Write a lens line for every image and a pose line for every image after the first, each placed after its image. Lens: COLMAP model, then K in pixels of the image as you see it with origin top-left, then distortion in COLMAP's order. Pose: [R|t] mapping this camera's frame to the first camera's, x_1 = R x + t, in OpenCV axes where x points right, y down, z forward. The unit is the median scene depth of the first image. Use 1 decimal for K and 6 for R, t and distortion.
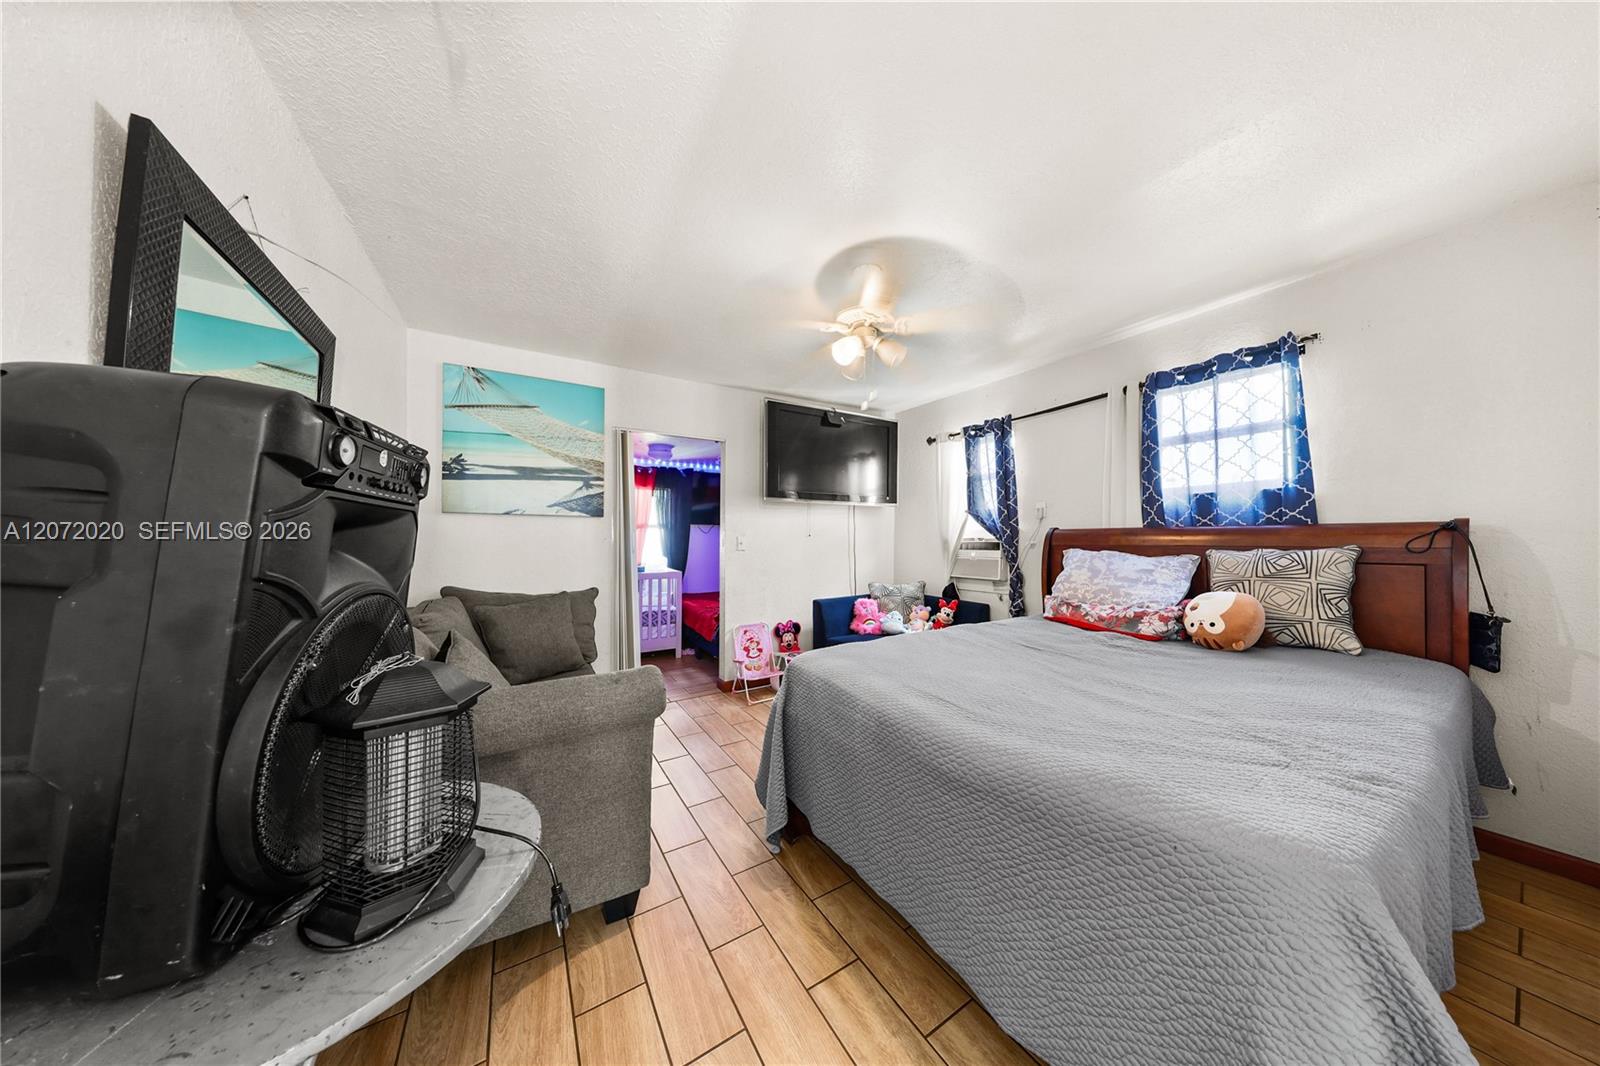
lens RADIAL K [[462.7, 0, 800.3], [0, 462.7, 532.2], [0, 0, 1]] dist [0.000103, -0.000006]
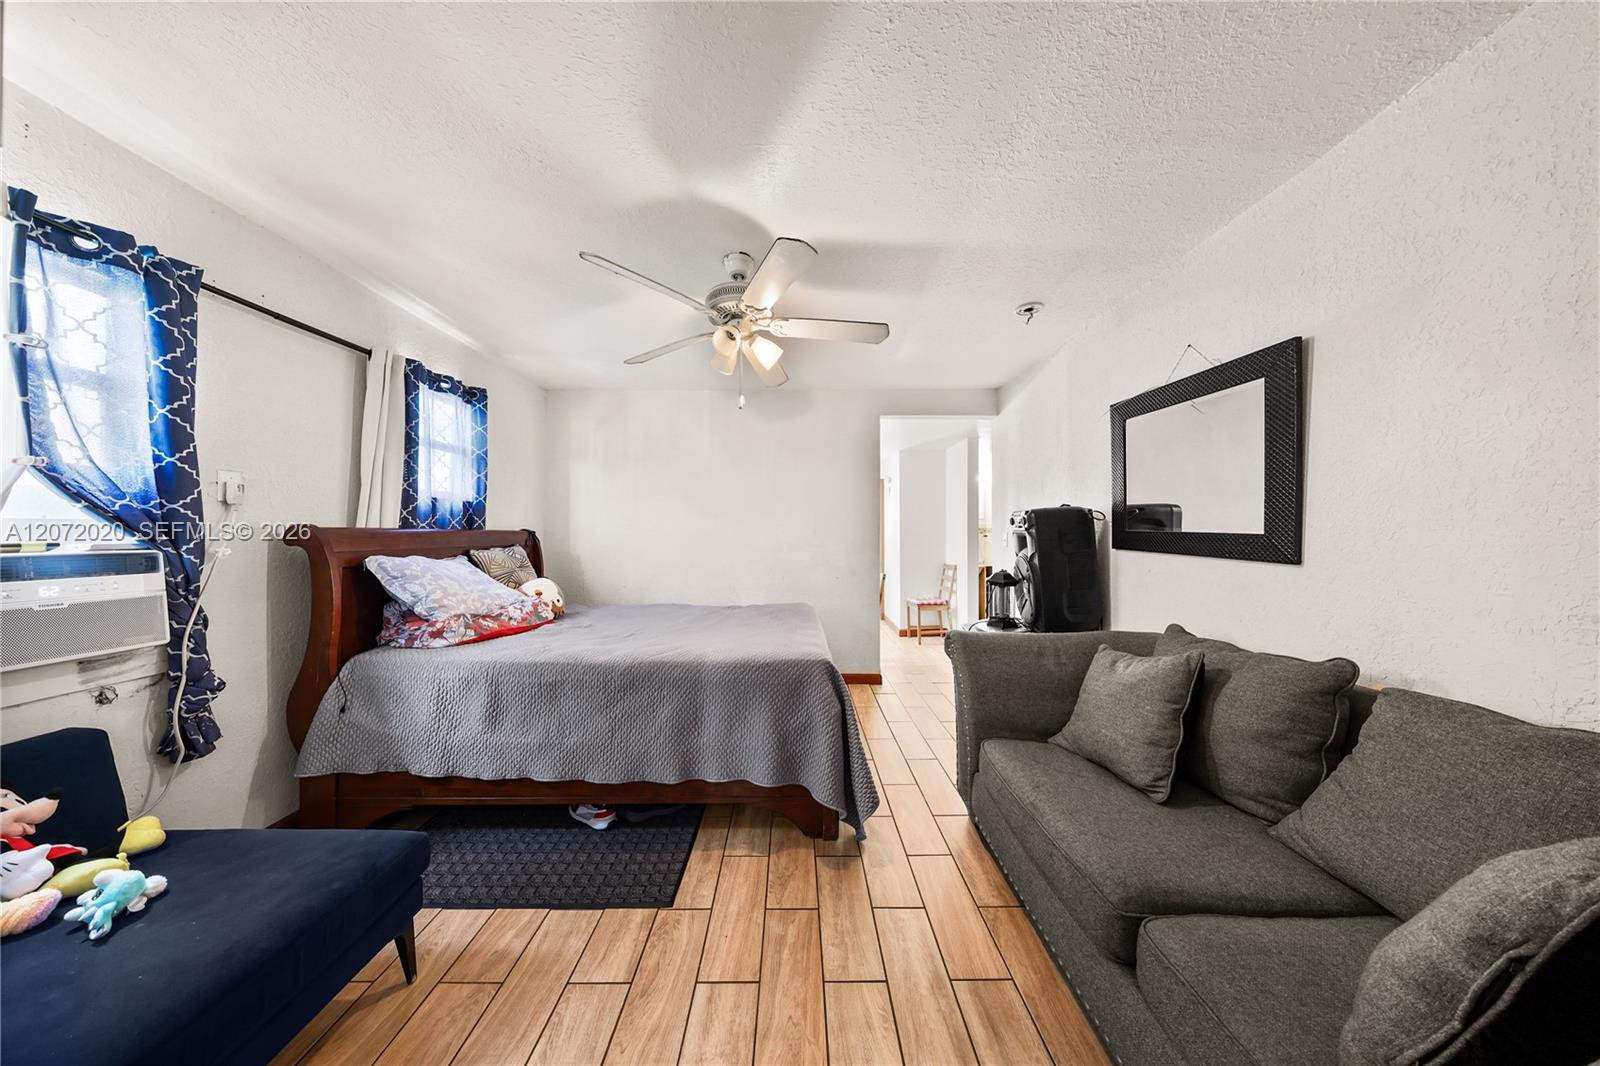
lens RADIAL K [[462.7, 0, 798.3], [0, 462.7, 535.3], [0, 0, 1]] dist [0.000103, -0.000006]
pose [[-0.856514, 0.003132, 0.516114, -0.095219], [-0.004571, 0.999896, -0.013655, 0.003346], [-0.516103, -0.014055, -0.856411, 0.372740]]
